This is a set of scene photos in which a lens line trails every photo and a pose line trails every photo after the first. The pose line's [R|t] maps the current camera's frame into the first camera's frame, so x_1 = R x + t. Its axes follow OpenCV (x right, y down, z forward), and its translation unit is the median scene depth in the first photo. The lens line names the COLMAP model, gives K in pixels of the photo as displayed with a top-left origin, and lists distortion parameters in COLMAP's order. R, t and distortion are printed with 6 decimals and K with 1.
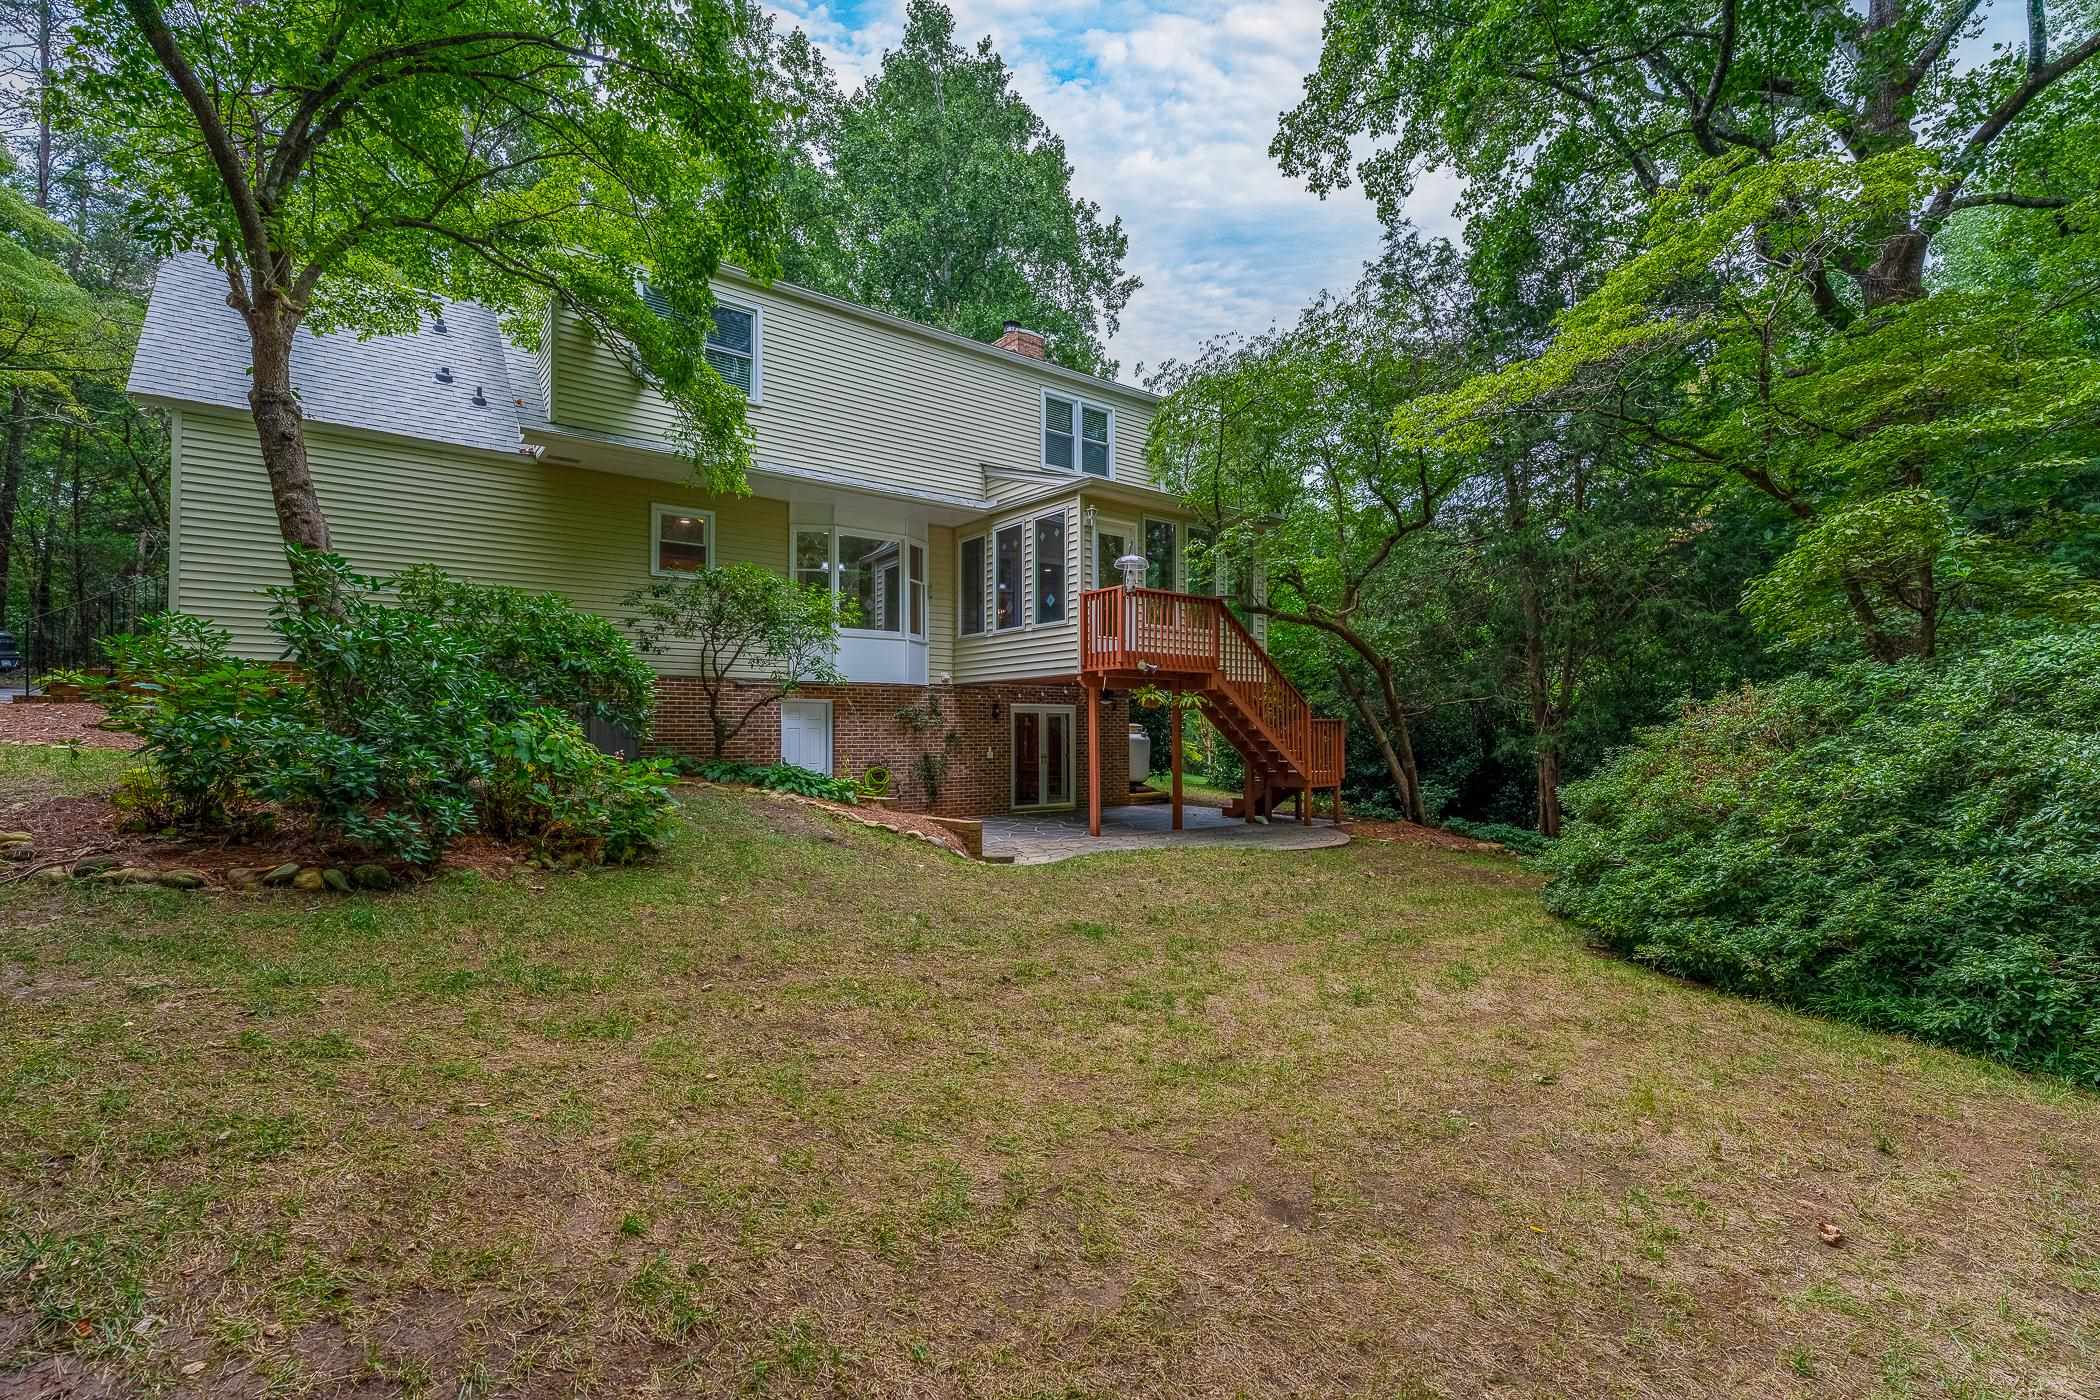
lens RADIAL K [[935.4, 0, 1050.0], [0, 935.4, 700.0], [0, 0, 1]] dist [-0.003441, -0.000150]
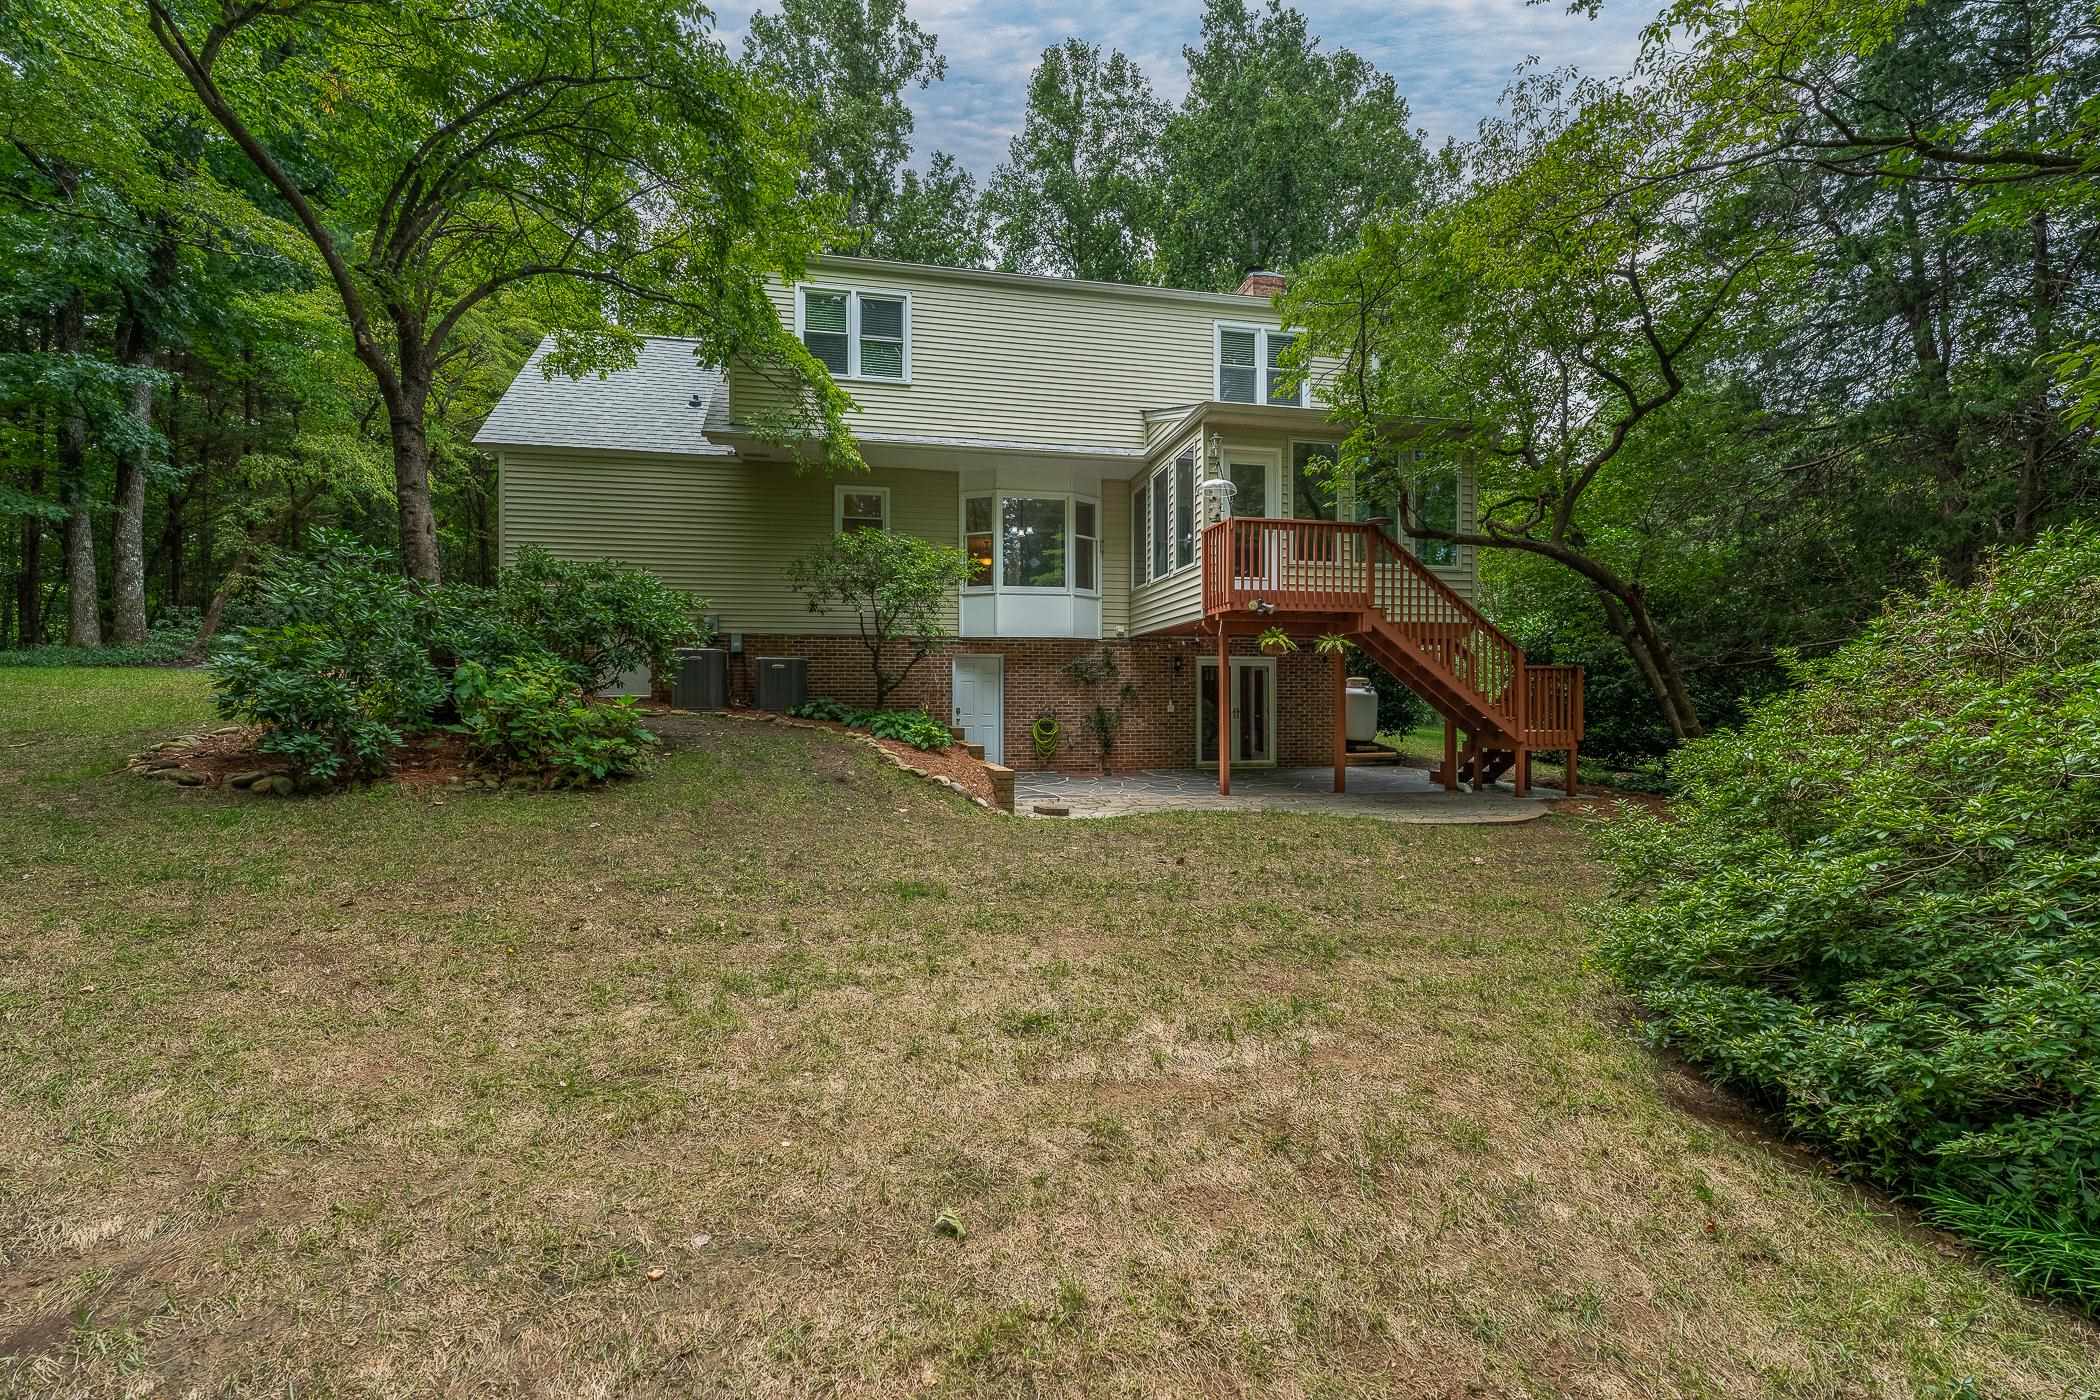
lens RADIAL K [[838.9, 0, 1043.6], [0, 838.9, 688.8], [0, 0, 1]] dist [-0.003076, 0.000286]
pose [[0.892590, -0.003642, -0.450854, 0.250674], [0.014604, 0.999676, 0.020838, 0.020486], [0.450632, -0.025184, 0.892355, 0.176654]]
